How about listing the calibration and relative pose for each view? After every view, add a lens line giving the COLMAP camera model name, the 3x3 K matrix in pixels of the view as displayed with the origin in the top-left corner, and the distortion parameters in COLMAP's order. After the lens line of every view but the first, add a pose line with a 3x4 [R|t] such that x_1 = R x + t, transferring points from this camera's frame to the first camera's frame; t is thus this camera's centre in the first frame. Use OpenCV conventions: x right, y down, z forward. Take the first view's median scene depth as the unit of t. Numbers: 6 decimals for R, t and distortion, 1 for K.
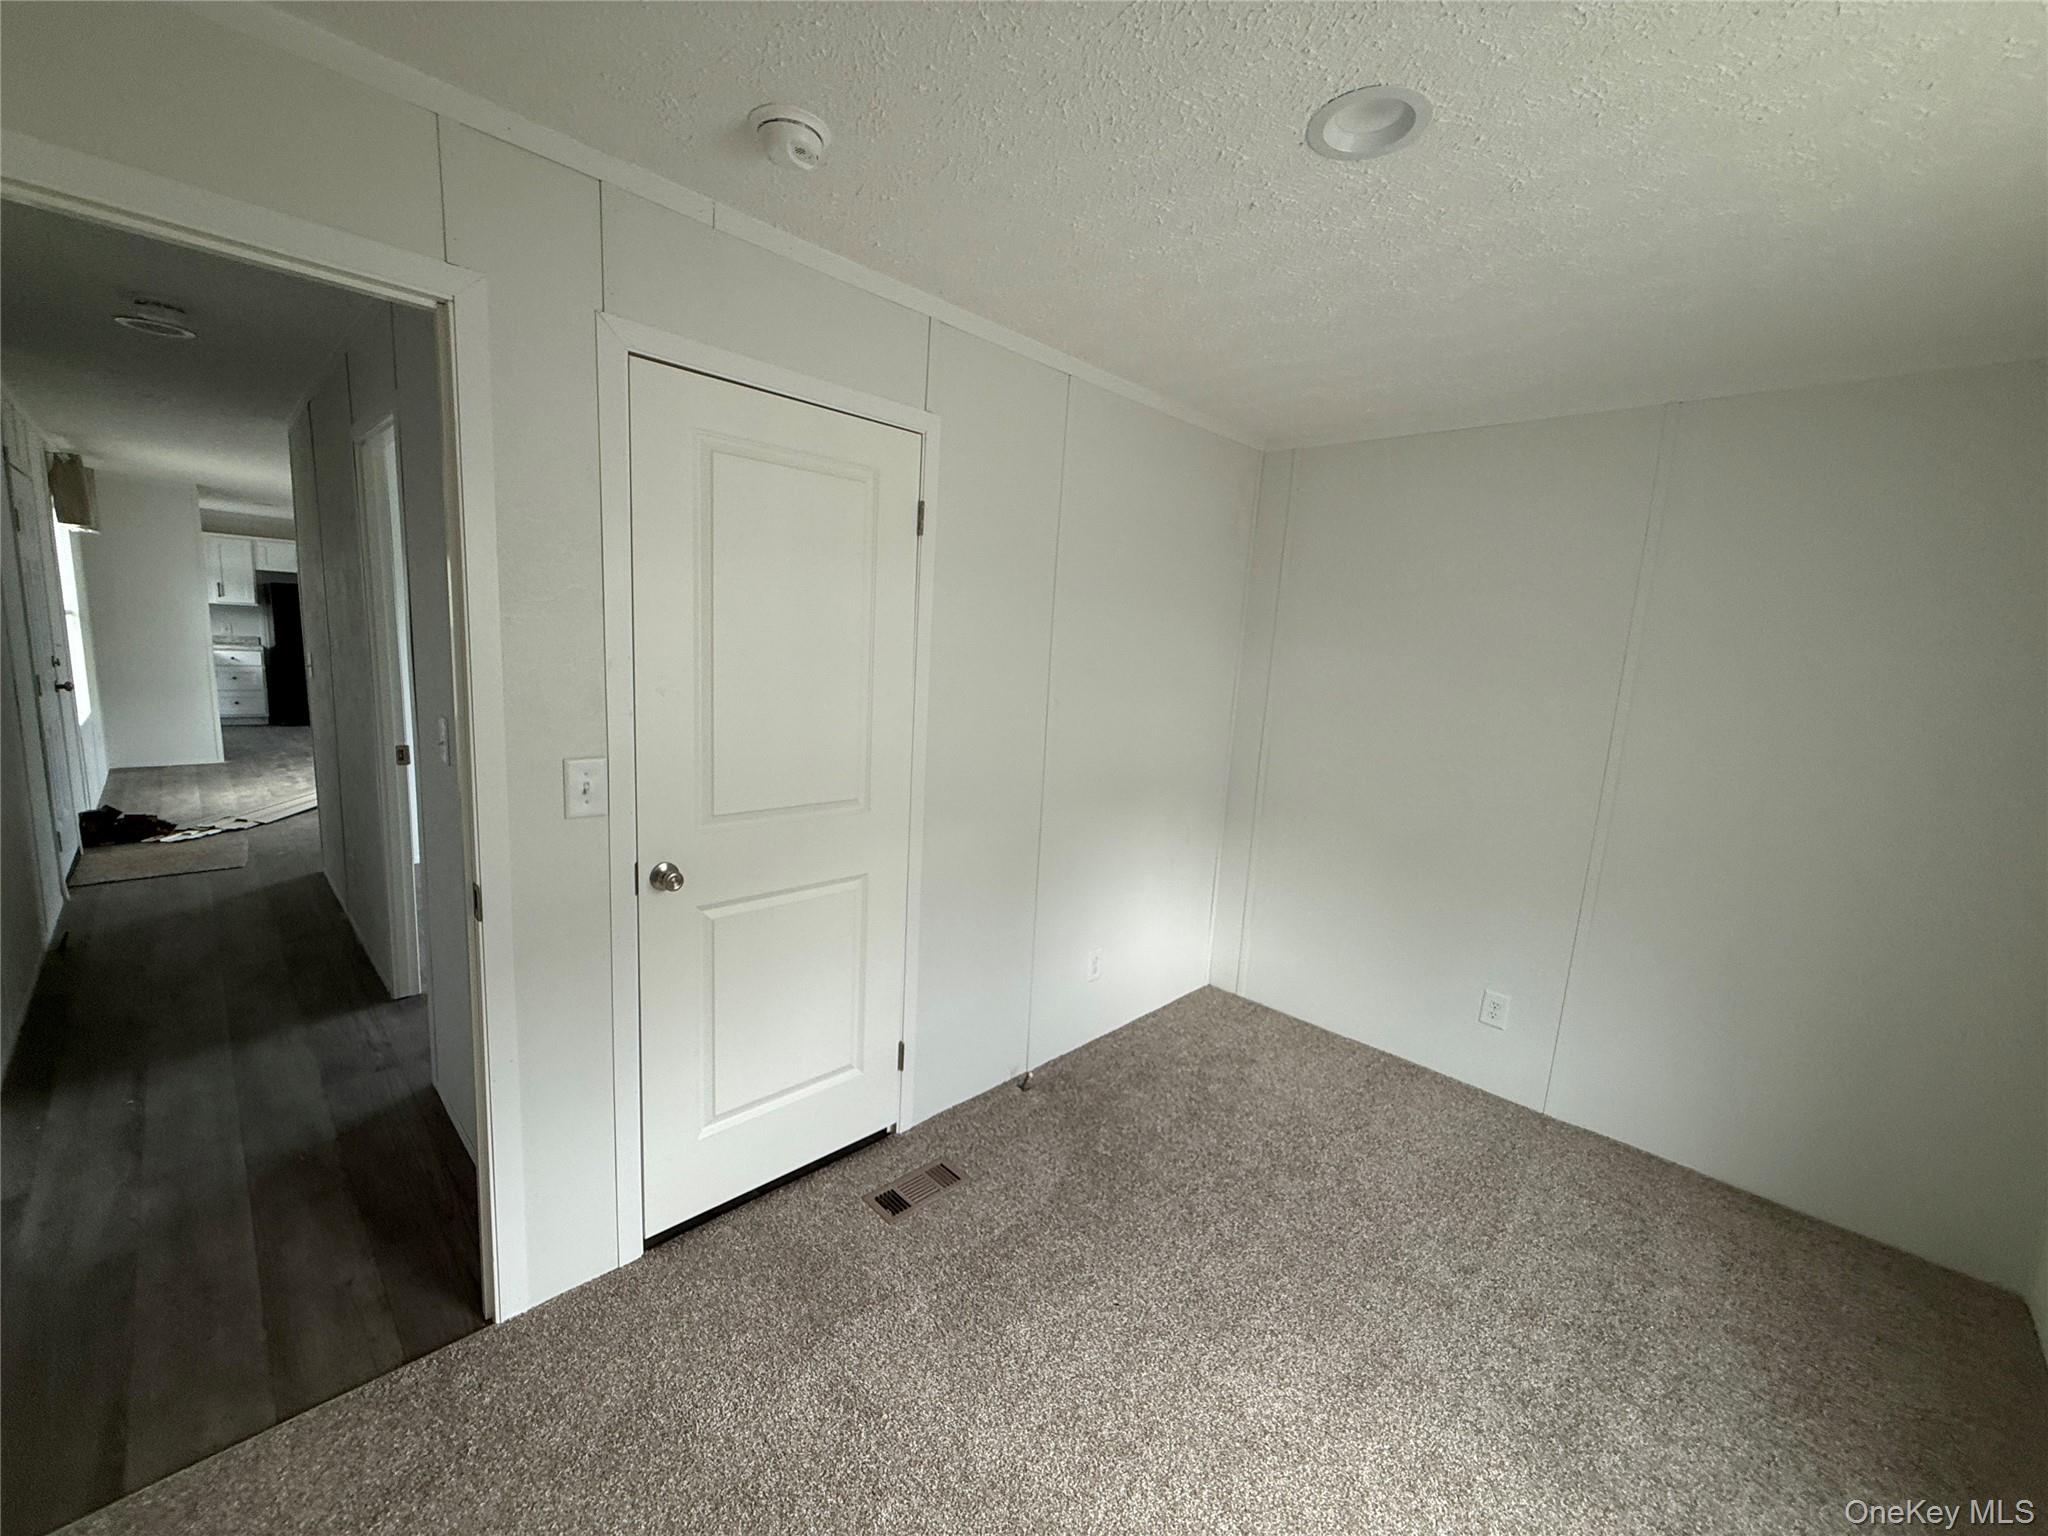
lens RADIAL K [[825.2, 0, 1025.5], [0, 825.2, 768.7], [0, 0, 1]] dist [-0.001127, 0.000321]
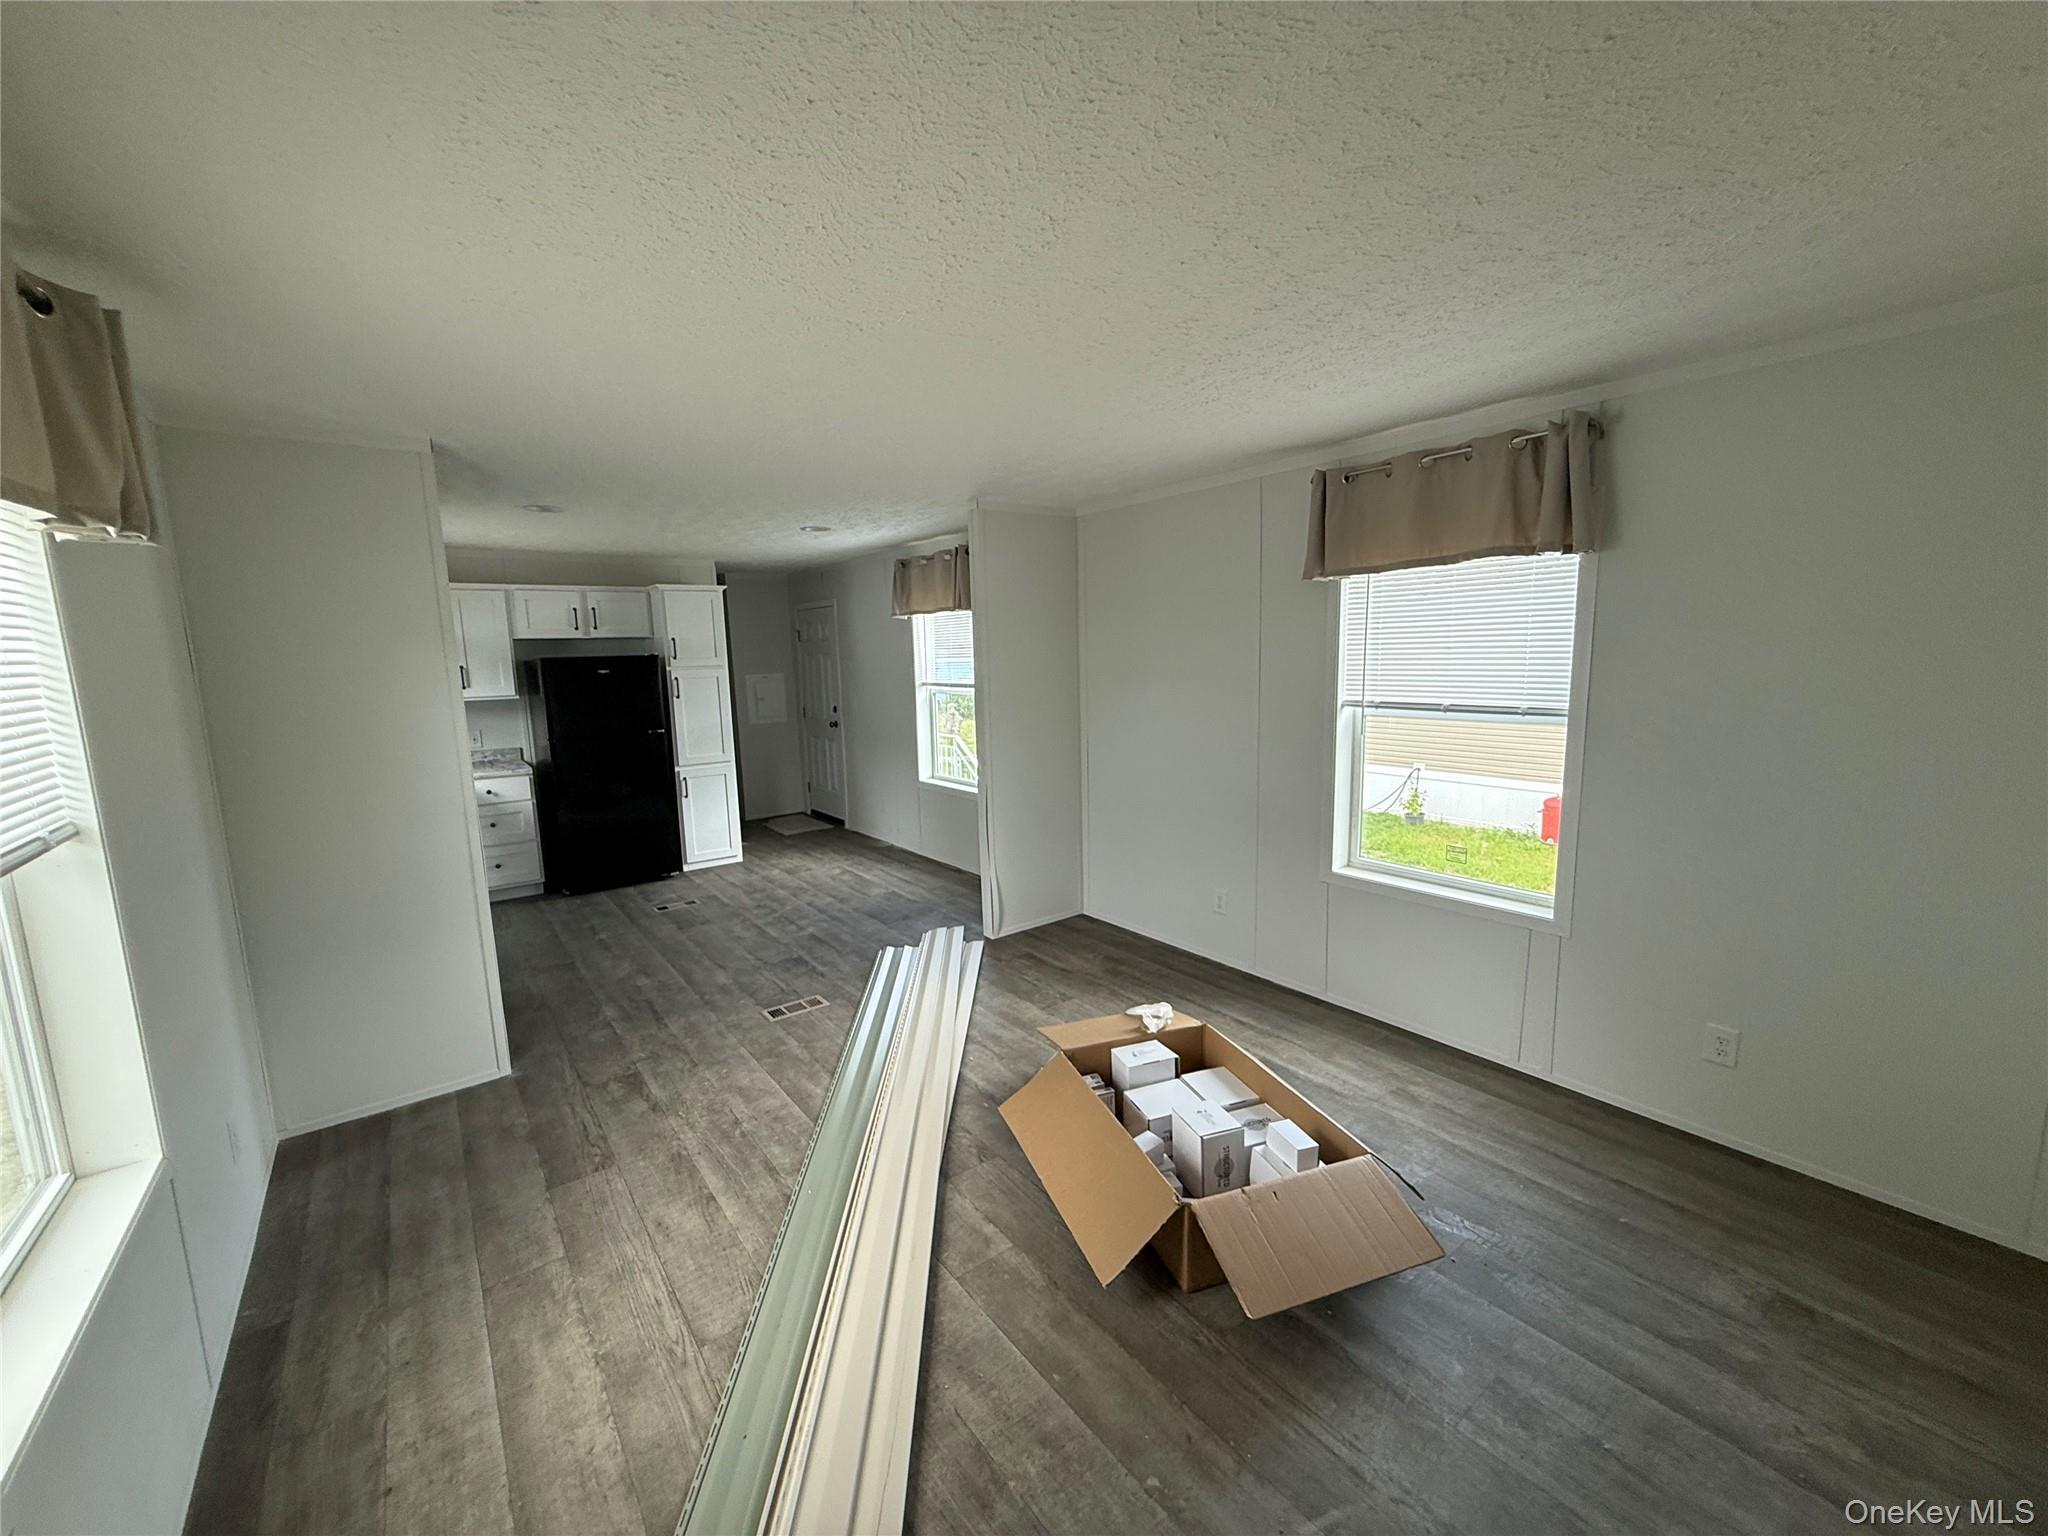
lens RADIAL K [[825.0, 0, 1024.0], [0, 825.0, 768.0], [0, 0, 1]] dist [-0.001345, 0.000307]
pose [[0.985757, -0.061423, -0.156561, -1.903261], [0.058881, 0.998048, -0.020823, -0.449540], [0.157534, 0.011308, 0.987449, 1.853758]]
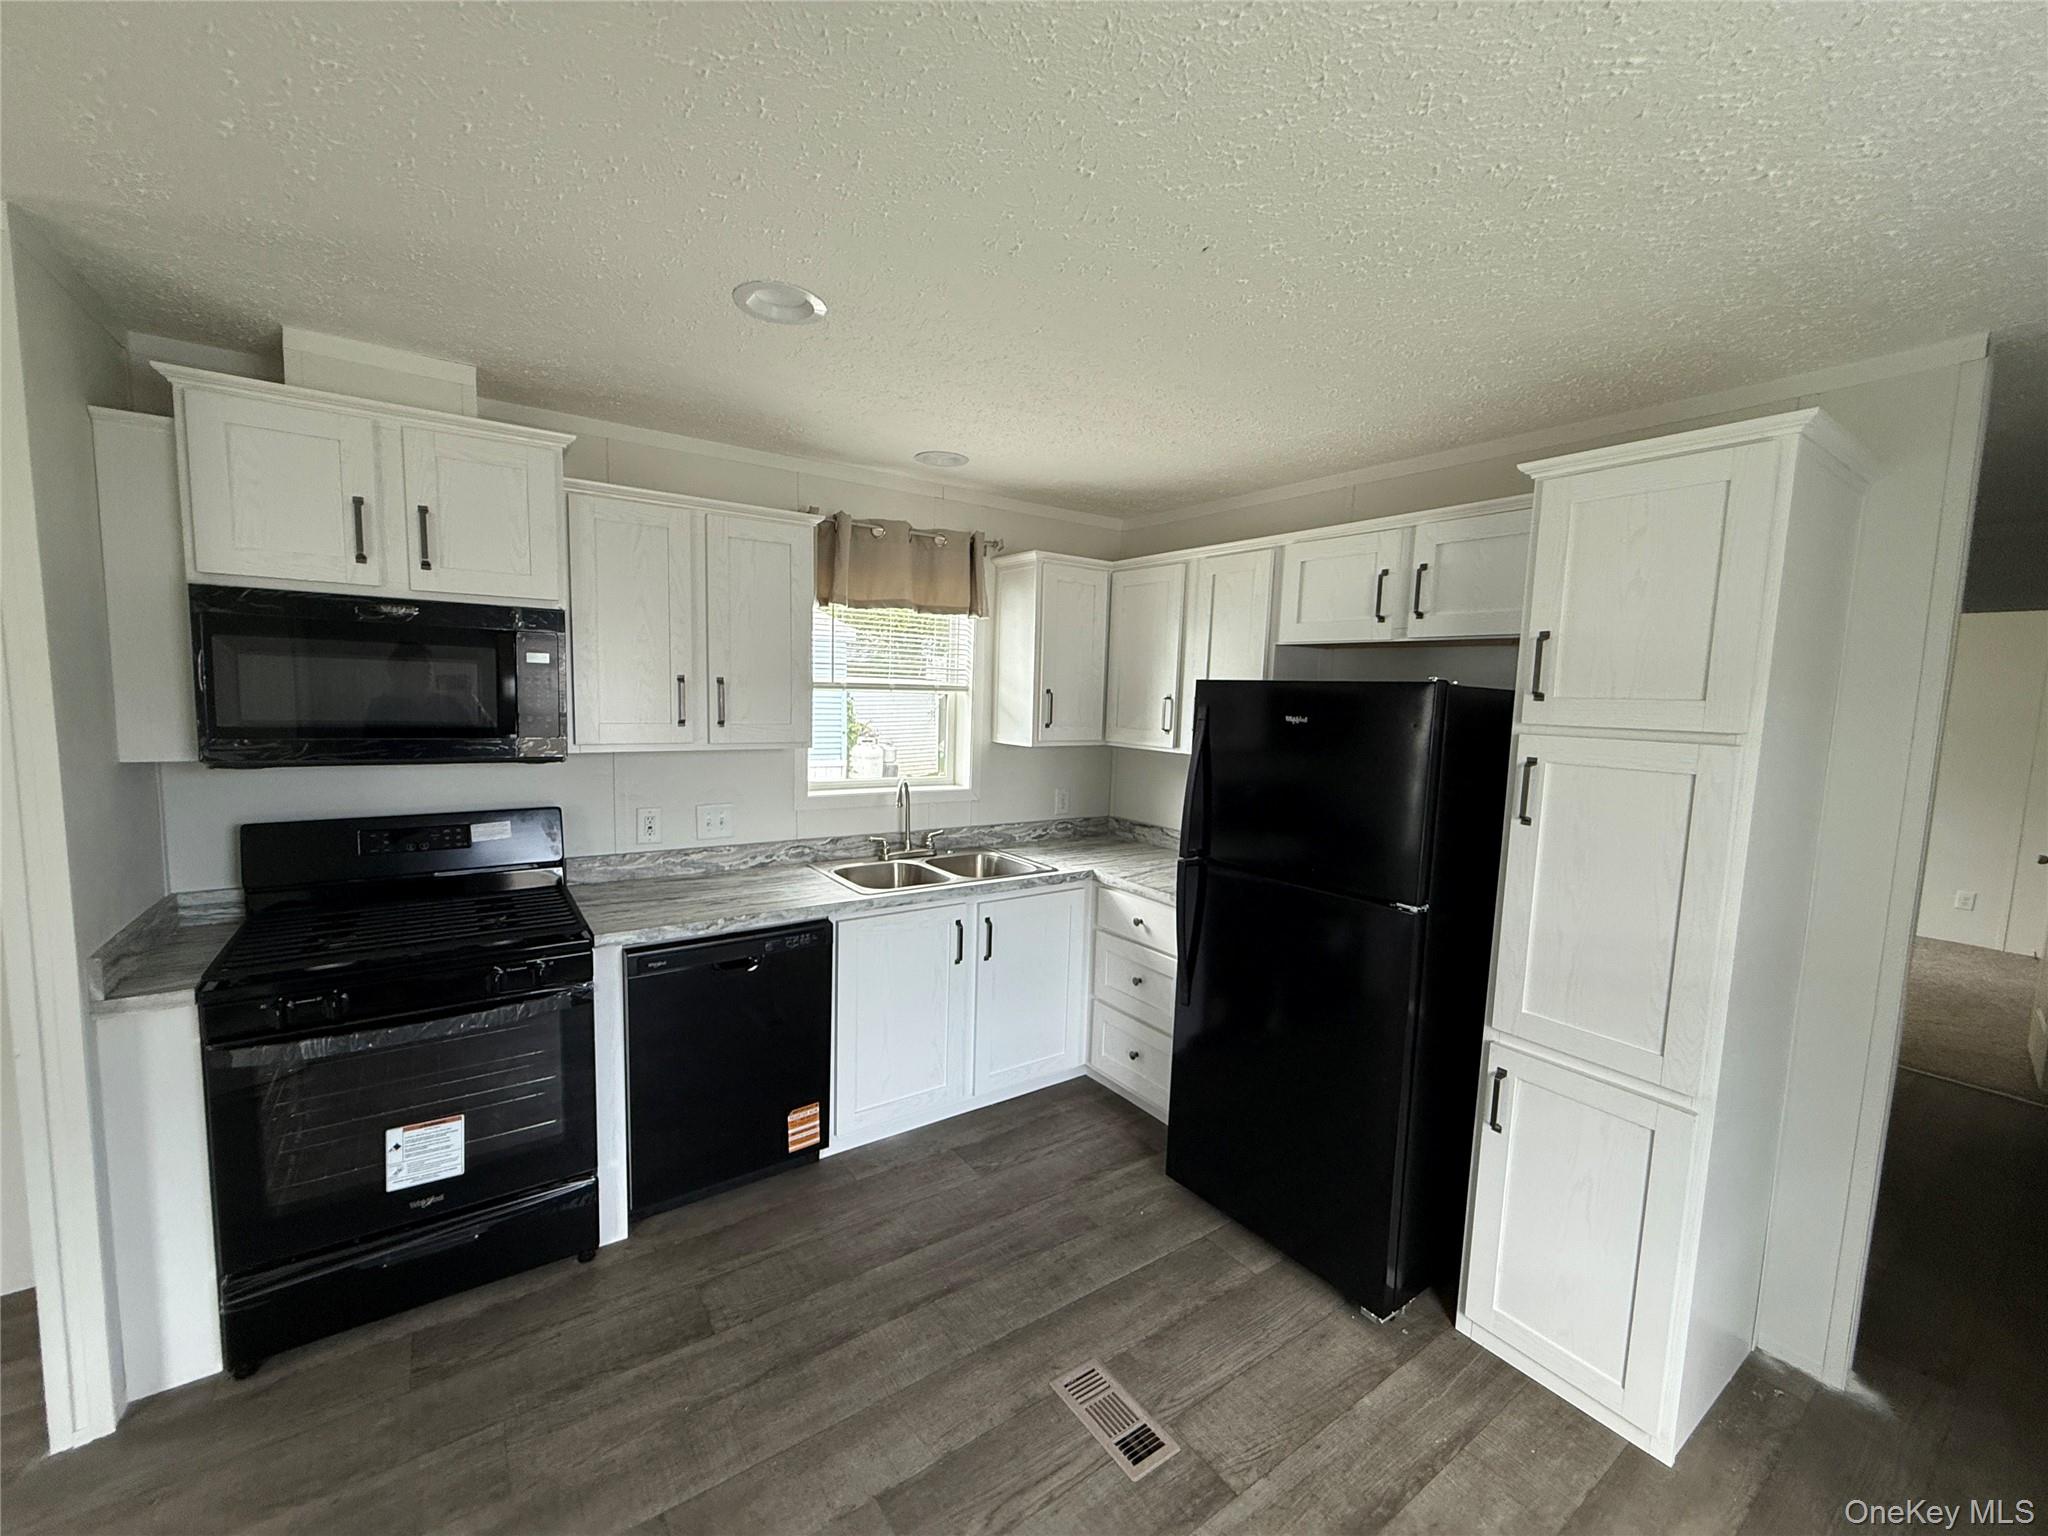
lens RADIAL K [[818.9, 0, 1019.1], [0, 818.9, 768.8], [0, 0, 1]] dist [0.001845, 0.000298]
pose [[-0.181130, 0.030433, -0.982988, -2.475591], [-0.197470, 0.978040, 0.066667, -0.789975], [0.963430, 0.206186, -0.171143, 3.859416]]
